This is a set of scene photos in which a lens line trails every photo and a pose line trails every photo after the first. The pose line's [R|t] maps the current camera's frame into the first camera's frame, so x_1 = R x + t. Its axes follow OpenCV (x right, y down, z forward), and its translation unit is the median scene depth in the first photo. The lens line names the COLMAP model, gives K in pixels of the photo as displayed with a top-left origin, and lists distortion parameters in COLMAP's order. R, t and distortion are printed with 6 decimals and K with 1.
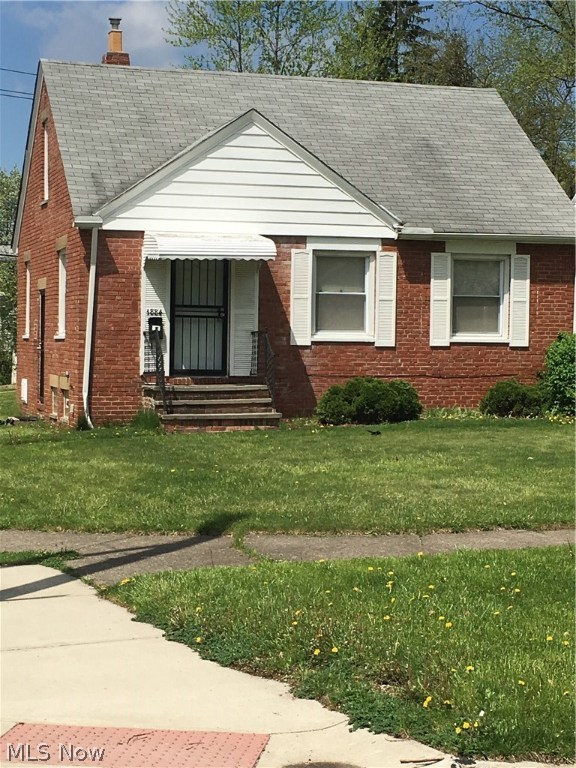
lens RADIAL K [[1506.9, 0, 288.0], [0, 1506.9, 384.0], [0, 0, 1]] dist [0.028364, 0.086298]
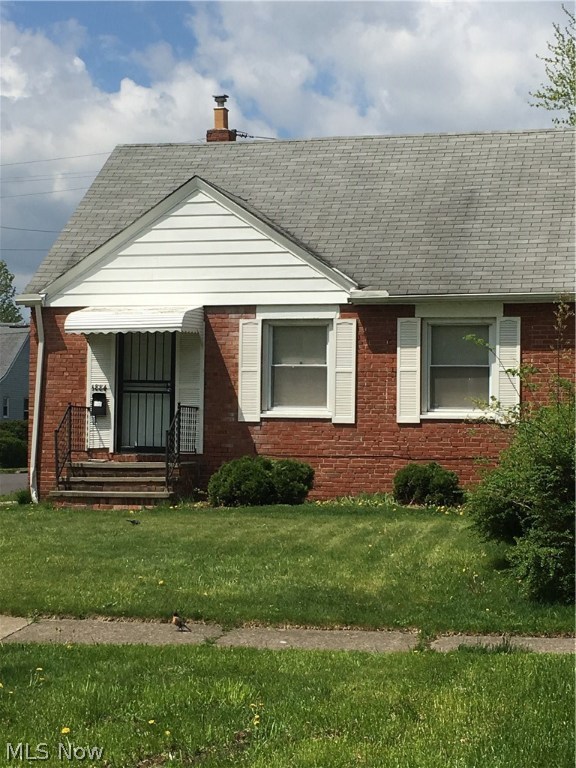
lens RADIAL K [[1506.9, 0, 288.0], [0, 1506.9, 384.0], [0, 0, 1]] dist [0.028364, 0.086298]
pose [[0.843429, -0.011563, -0.537116, 0.529897], [-0.018719, 0.998529, -0.050889, -0.001956], [0.536914, 0.052975, 0.841972, 0.224309]]
